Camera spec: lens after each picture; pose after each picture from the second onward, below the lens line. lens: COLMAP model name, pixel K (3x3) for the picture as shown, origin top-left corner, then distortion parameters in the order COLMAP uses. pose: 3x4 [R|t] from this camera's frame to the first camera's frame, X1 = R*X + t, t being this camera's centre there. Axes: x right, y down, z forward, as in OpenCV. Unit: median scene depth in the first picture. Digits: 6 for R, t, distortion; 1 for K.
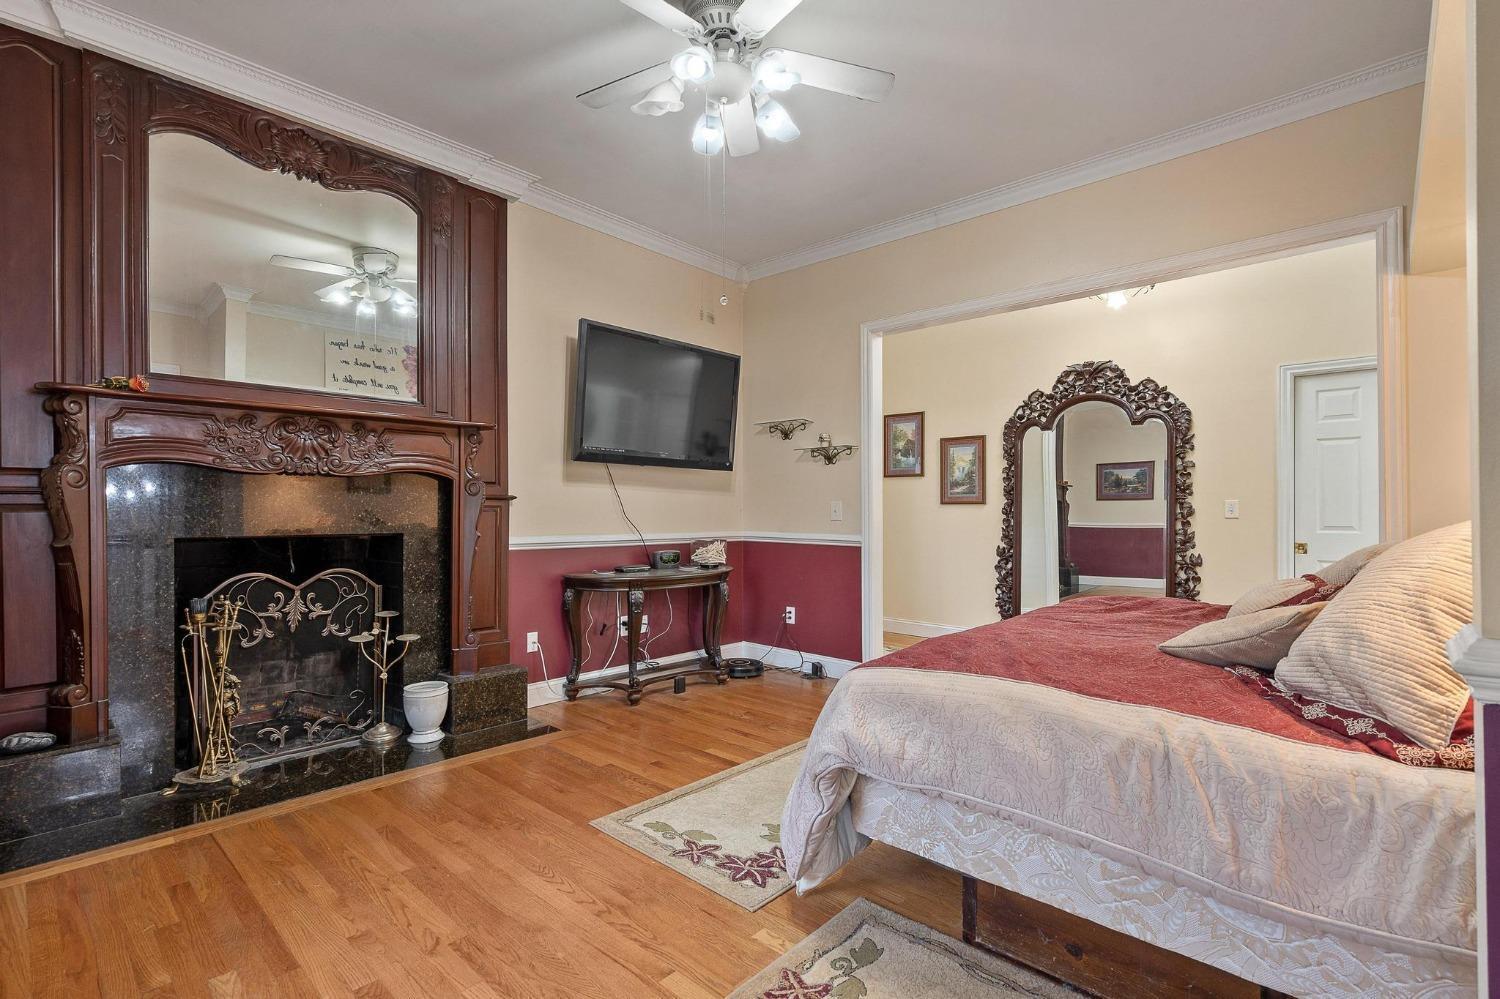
lens RADIAL K [[684.6, 0, 754.1], [0, 684.6, 507.4], [0, 0, 1]] dist [0.003067, 0.000330]
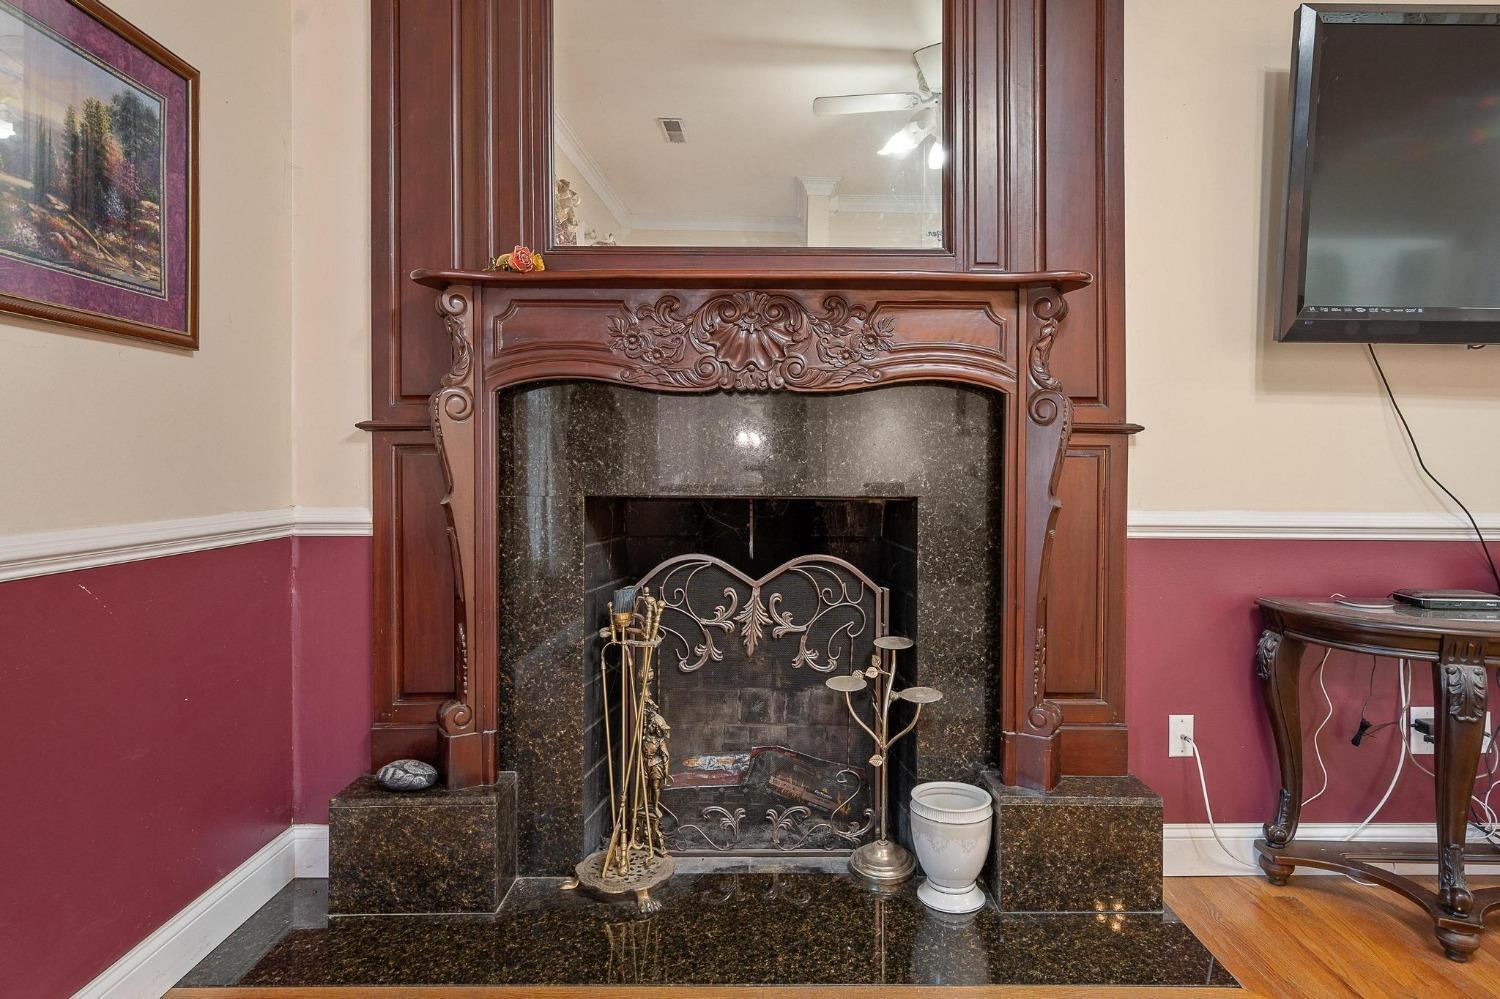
lens RADIAL K [[859.3, 0, 763.5], [0, 859.3, 458.3], [0, 0, 1]] dist [0.001688, -0.000334]
pose [[0.677952, -0.001007, -0.735106, -0.099233], [0.001690, 0.999999, 0.000189, 0.007123], [0.735105, -0.001370, 0.677952, 0.456557]]
